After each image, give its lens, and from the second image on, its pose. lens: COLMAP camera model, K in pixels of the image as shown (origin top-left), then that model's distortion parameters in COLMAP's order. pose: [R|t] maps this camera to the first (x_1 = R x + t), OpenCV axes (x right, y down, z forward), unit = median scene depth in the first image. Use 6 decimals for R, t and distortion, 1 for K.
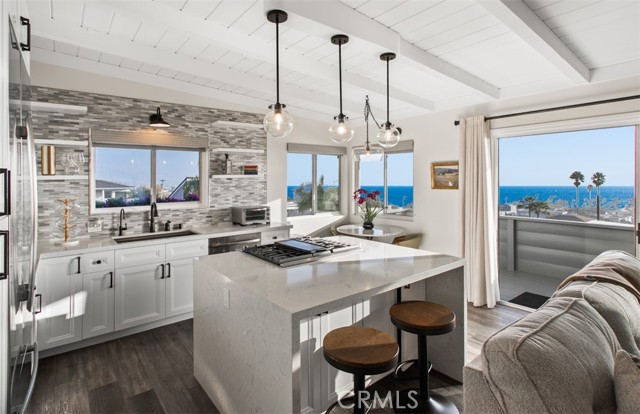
lens RADIAL K [[316.0, 0, 323.9], [0, 316.0, 175.3], [0, 0, 1]] dist [-0.001296, 0.000447]
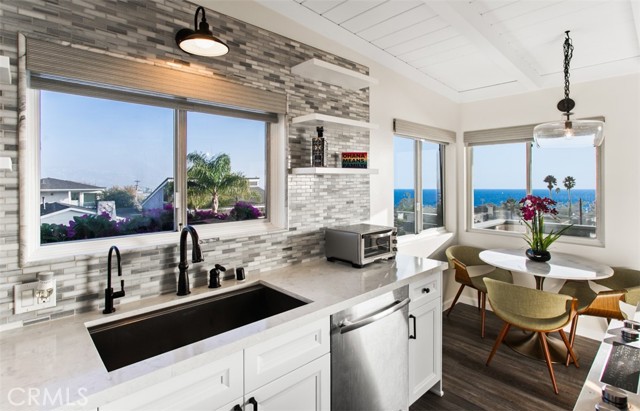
lens RADIAL K [[321.3, 0, 343.5], [0, 321.3, 180.9], [0, 0, 1]] dist [0.004867, 0.000434]
pose [[0.996754, 0.003234, 0.080444, -0.351251], [-0.003906, 0.999959, 0.008204, 0.017808], [-0.080414, -0.008491, 0.996725, 0.526431]]
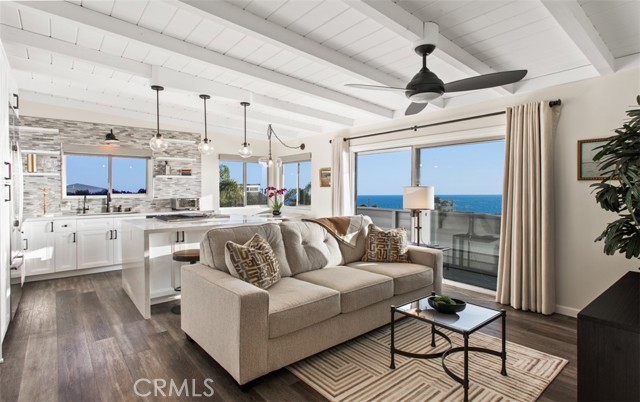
lens RADIAL K [[312.0, 0, 354.1], [0, 312.0, 190.8], [0, 0, 1]] dist [0.002458, 0.000065]
pose [[0.997793, 0.004707, 0.066240, 0.515140], [-0.005891, 0.999826, 0.017683, 0.043375], [-0.066146, -0.018035, 0.997647, -0.546621]]
